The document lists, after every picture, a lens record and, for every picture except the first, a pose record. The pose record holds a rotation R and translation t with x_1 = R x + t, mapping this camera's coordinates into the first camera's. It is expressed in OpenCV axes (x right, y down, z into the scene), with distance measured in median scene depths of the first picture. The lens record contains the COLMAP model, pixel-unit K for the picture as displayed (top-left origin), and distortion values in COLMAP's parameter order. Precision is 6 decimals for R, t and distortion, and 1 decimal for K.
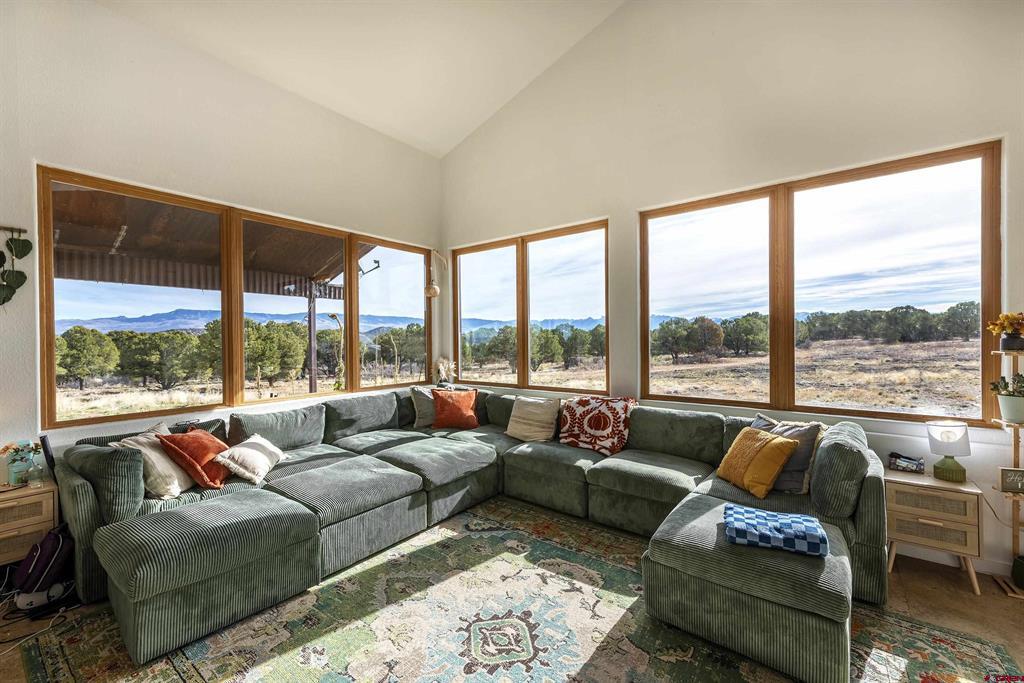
lens RADIAL K [[410.6, 0, 511.2], [0, 410.6, 338.6], [0, 0, 1]] dist [0.002686, 0.000226]
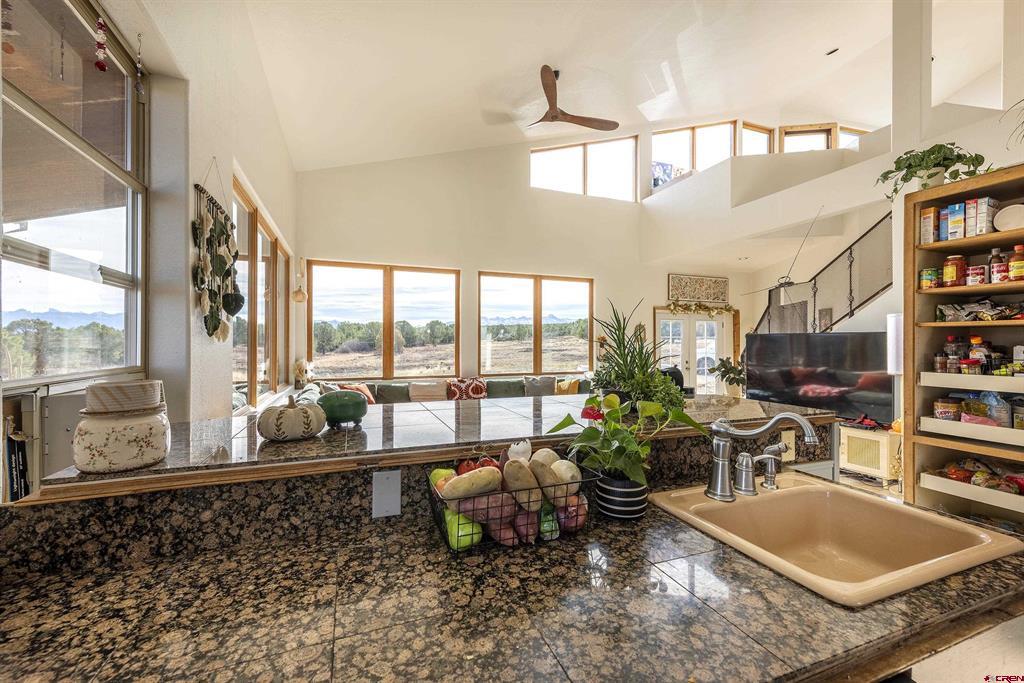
lens RADIAL K [[429.7, 0, 513.8], [0, 429.7, 344.5], [0, 0, 1]] dist [0.000762, 0.000033]
pose [[0.502791, 0.010137, 0.864349, -1.602654], [-0.005222, 0.999949, -0.008689, 0.028126], [-0.864392, -0.000145, 0.502818, -0.069049]]
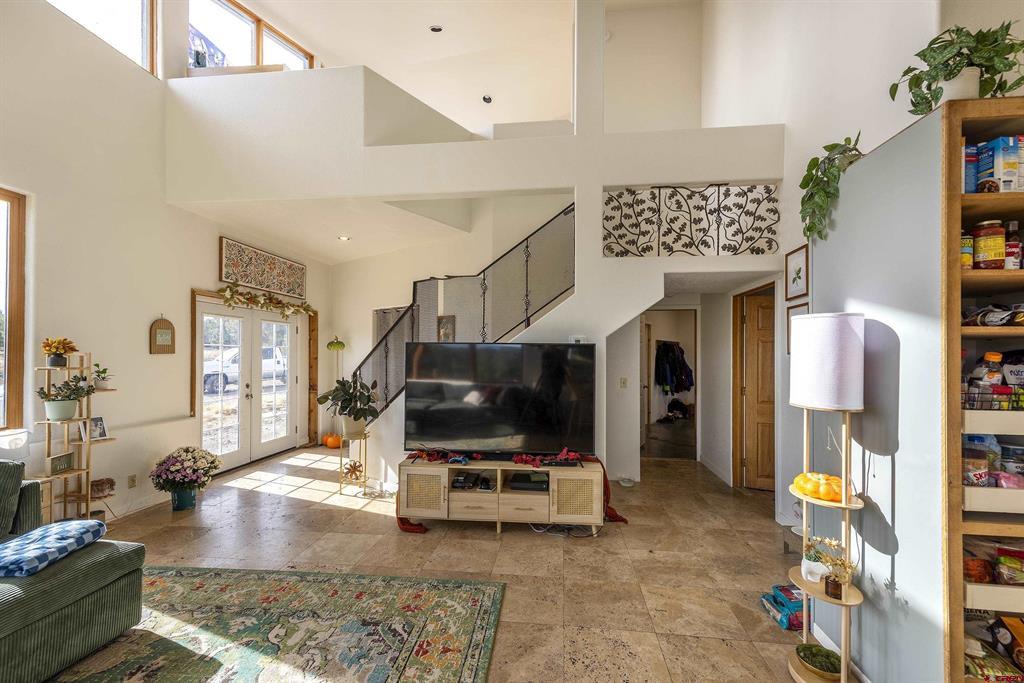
lens RADIAL K [[410.6, 0, 509.5], [0, 410.6, 356.9], [0, 0, 1]] dist [0.002686, 0.000226]
pose [[-0.533461, 0.009267, 0.845774, -0.539074], [0.002827, 0.999954, -0.009174, 0.011088], [-0.845820, -0.002503, -0.533463, 0.383619]]
